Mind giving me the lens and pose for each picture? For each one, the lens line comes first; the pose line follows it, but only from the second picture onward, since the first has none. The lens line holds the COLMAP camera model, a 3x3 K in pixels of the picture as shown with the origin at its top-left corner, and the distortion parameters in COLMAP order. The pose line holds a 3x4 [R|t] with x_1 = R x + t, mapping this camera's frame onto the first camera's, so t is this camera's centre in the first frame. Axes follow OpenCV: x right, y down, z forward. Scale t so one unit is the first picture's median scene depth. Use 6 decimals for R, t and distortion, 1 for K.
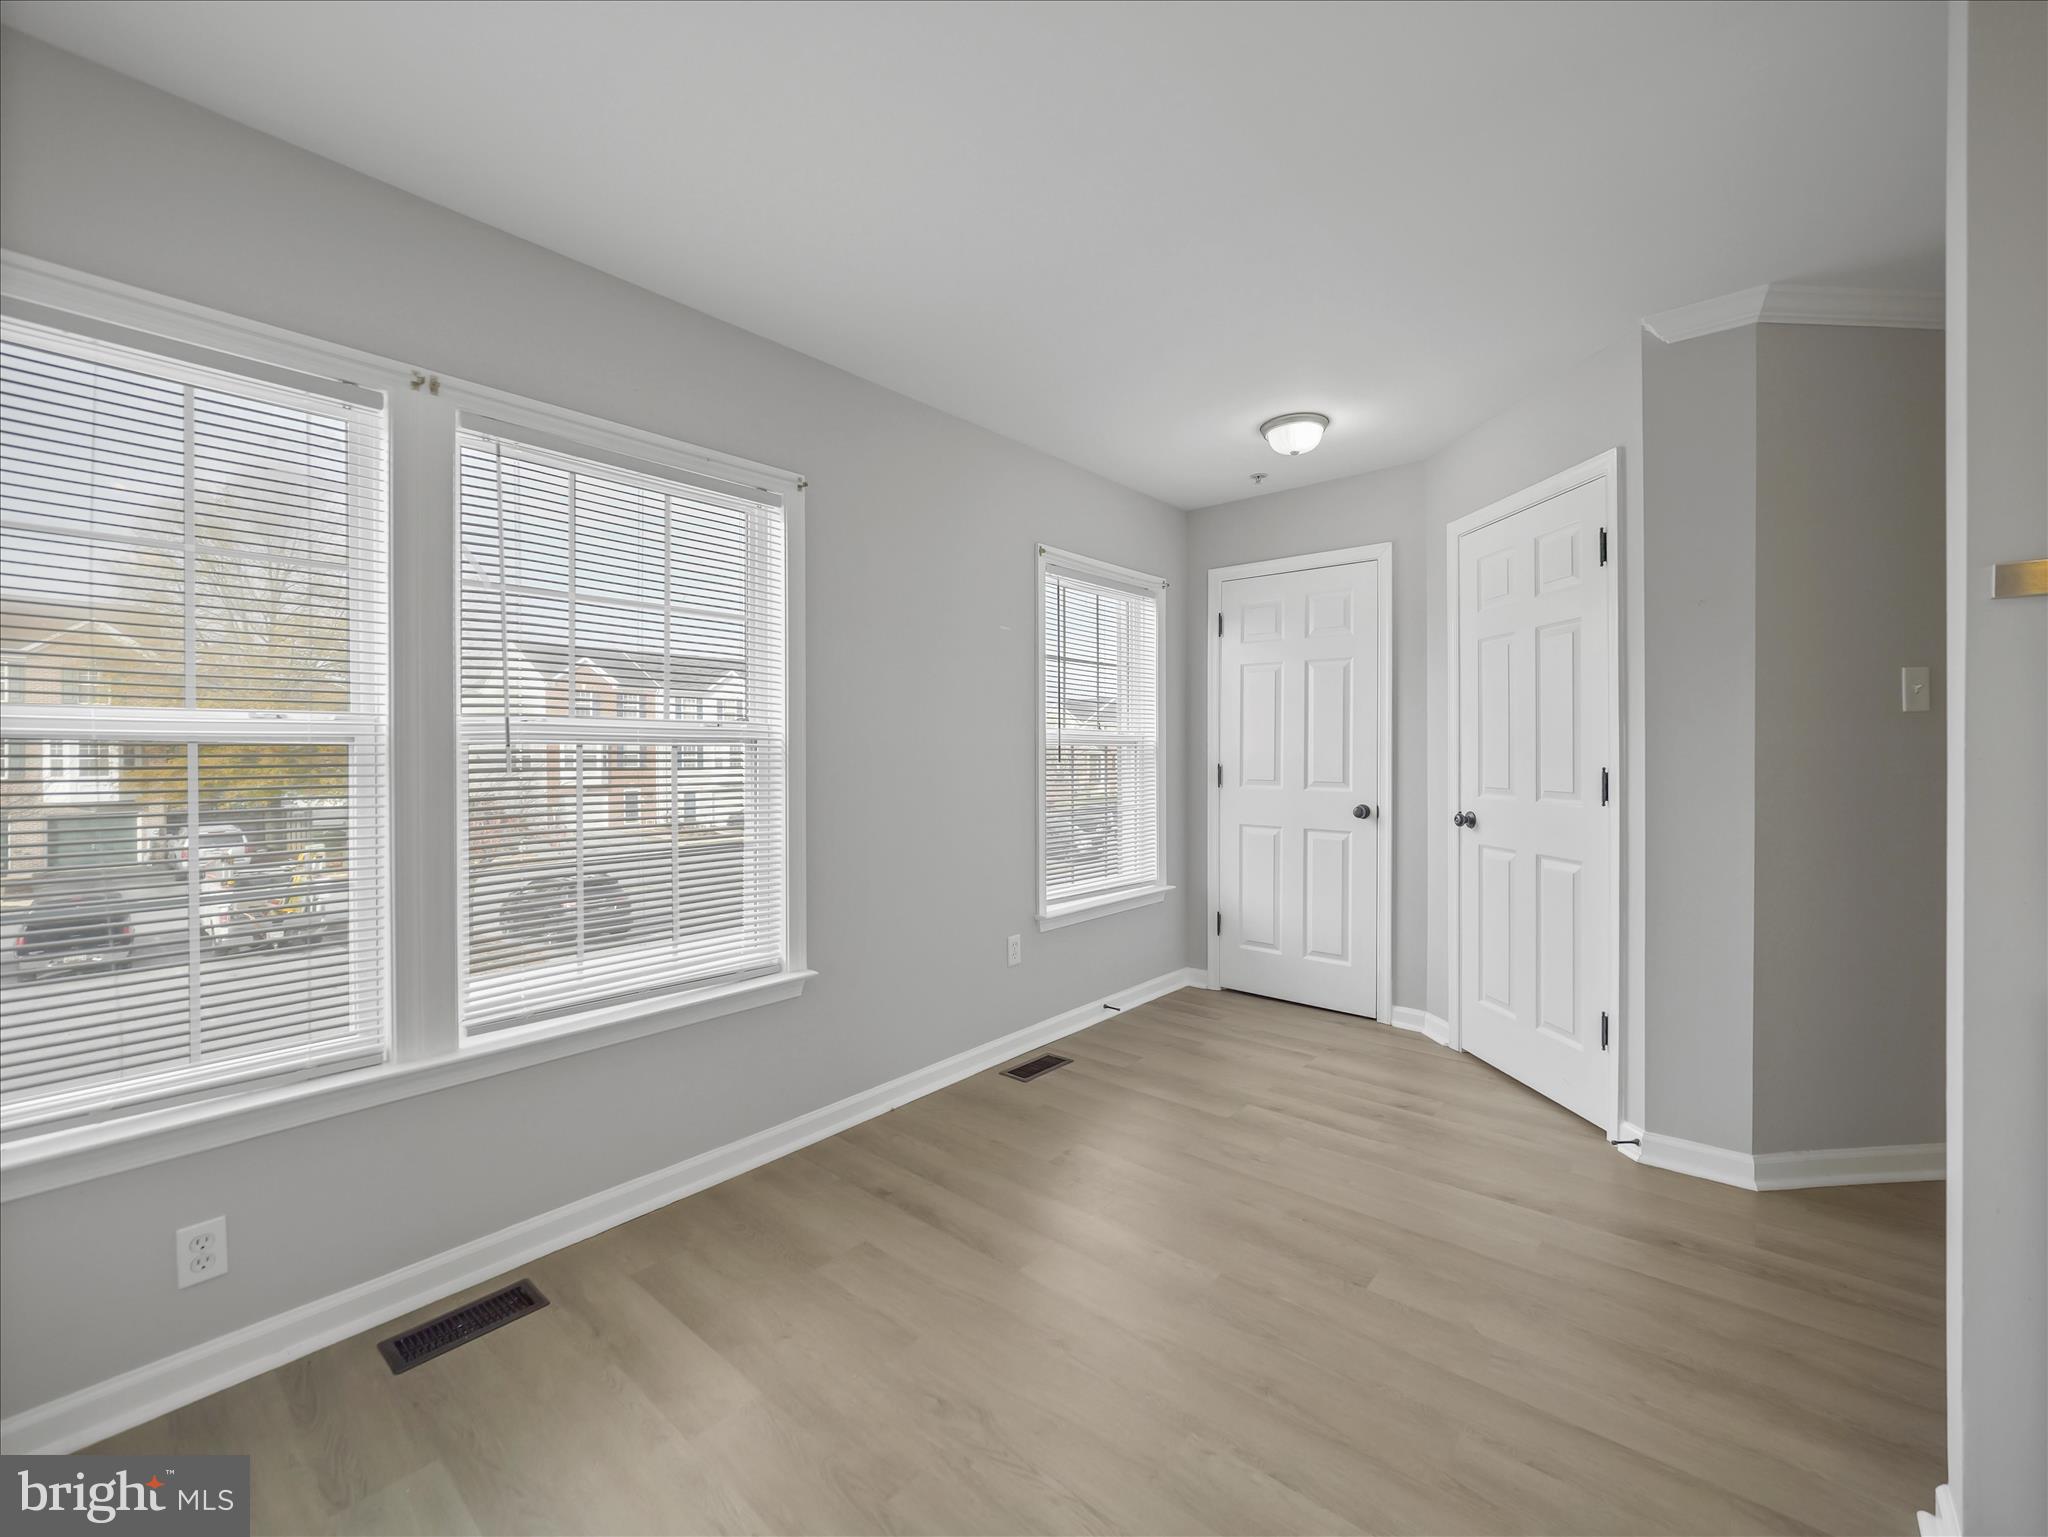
lens RADIAL K [[851.2, 0, 1027.3], [0, 851.2, 758.5], [0, 0, 1]] dist [-0.005655, -0.000591]
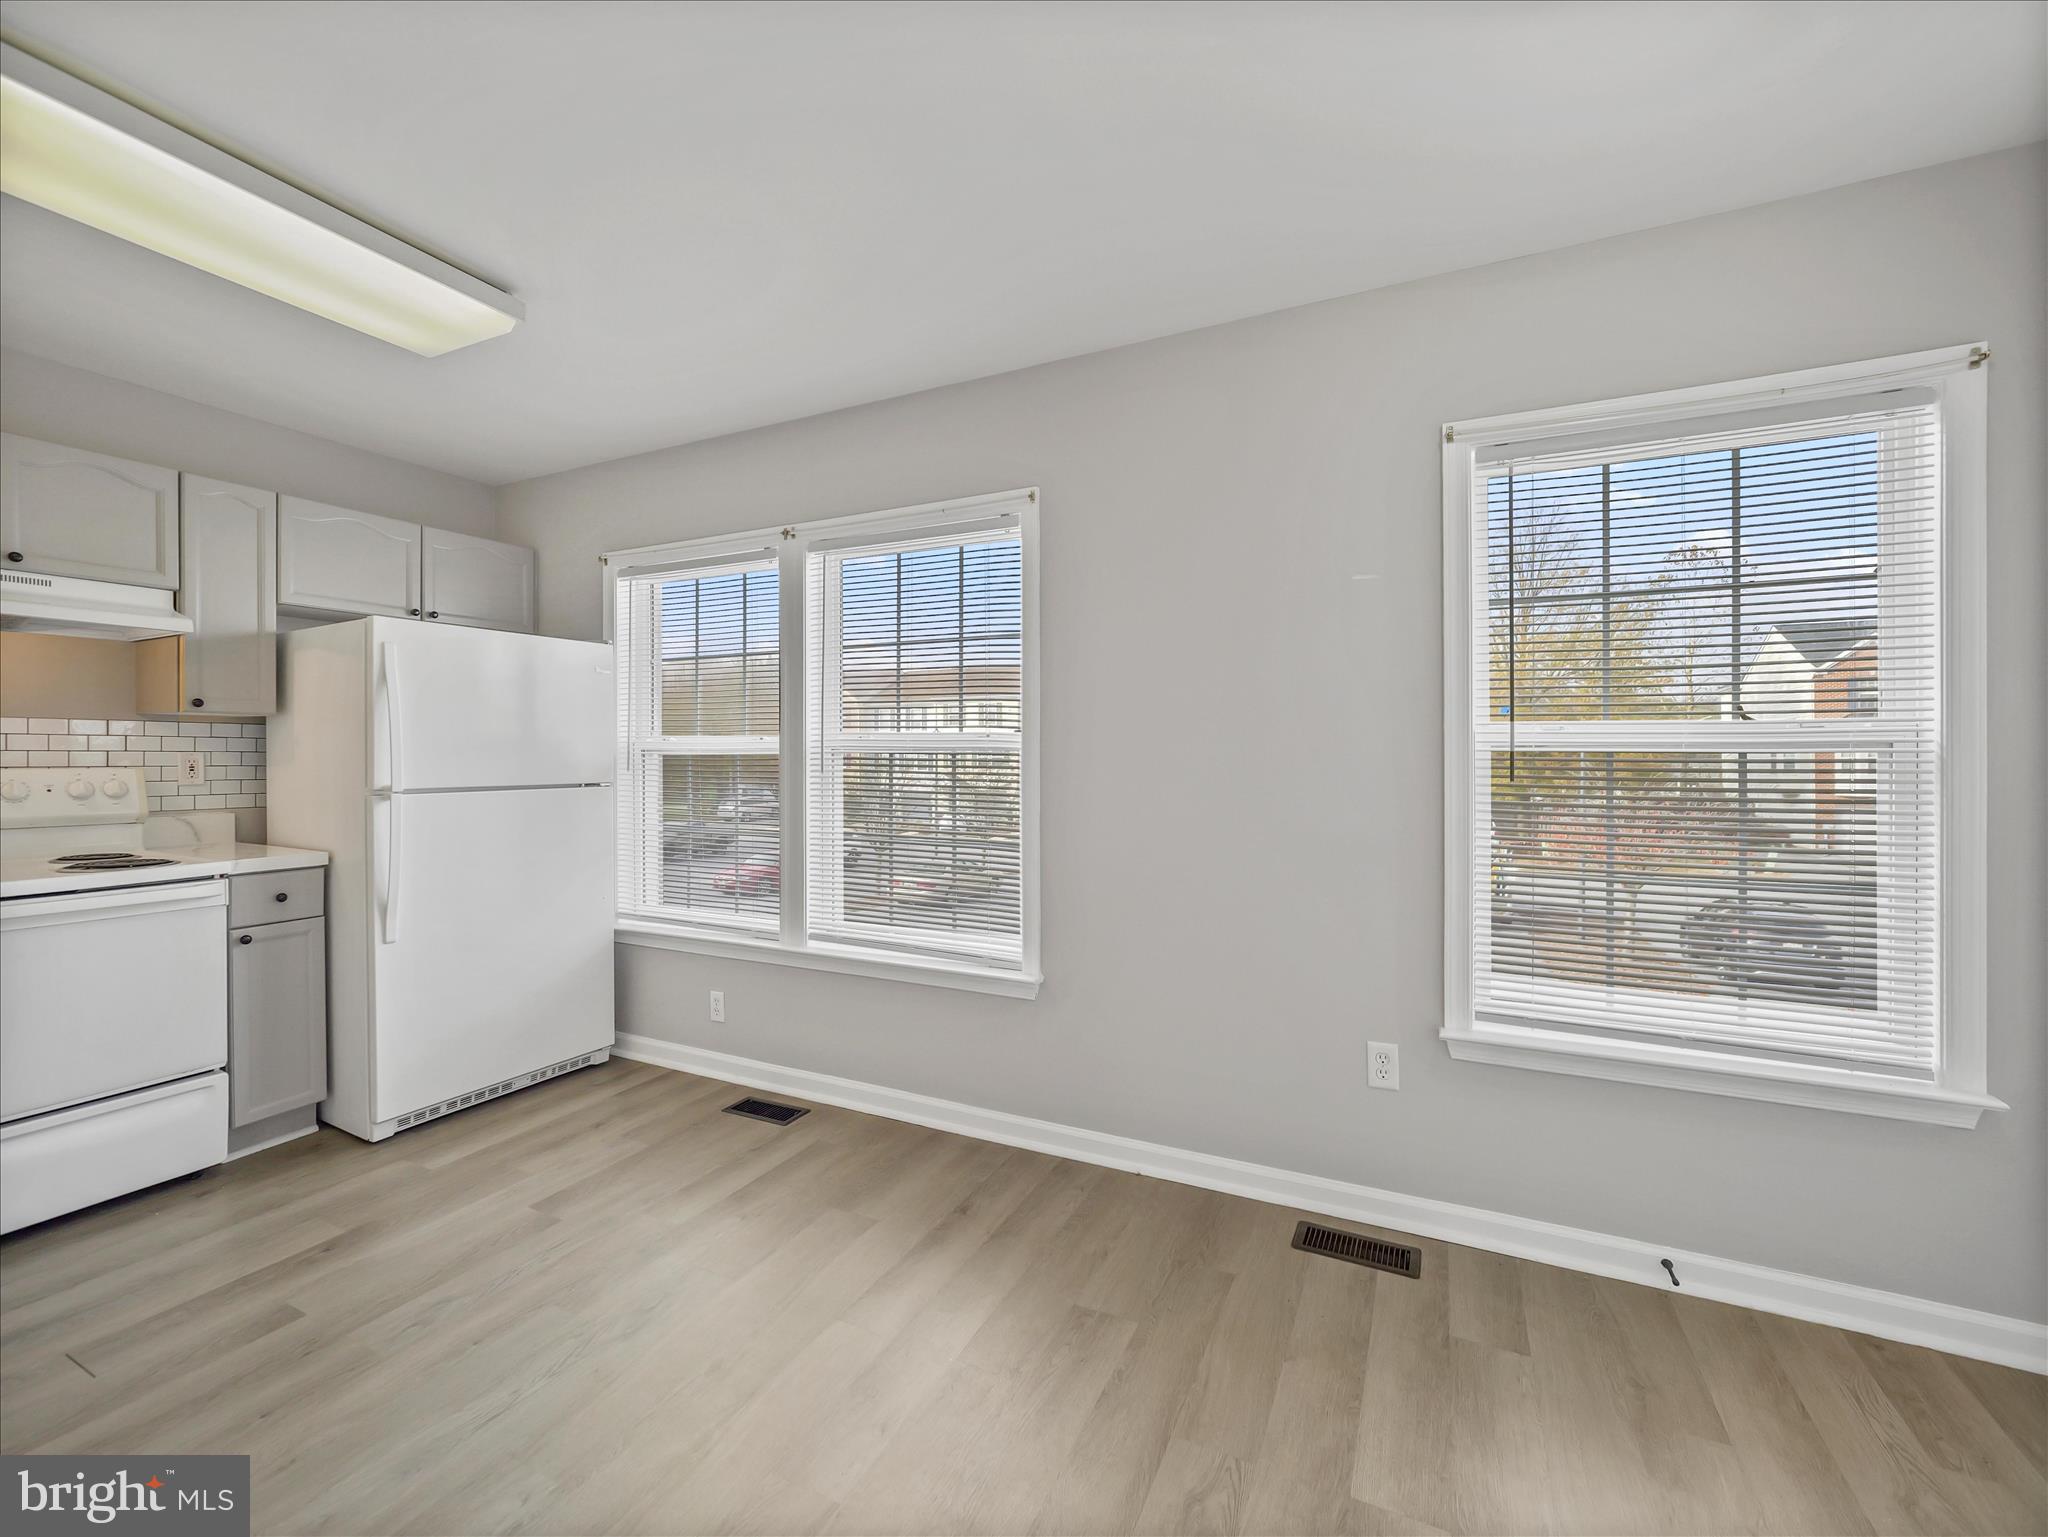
lens RADIAL K [[851.2, 0, 1027.3], [0, 851.2, 758.5], [0, 0, 1]] dist [-0.005655, -0.000591]
pose [[0.247551, 0.006328, -0.968854, 0.720099], [-0.011620, 0.999926, 0.003562, -0.012822], [0.968805, 0.010377, 0.247606, 0.747020]]
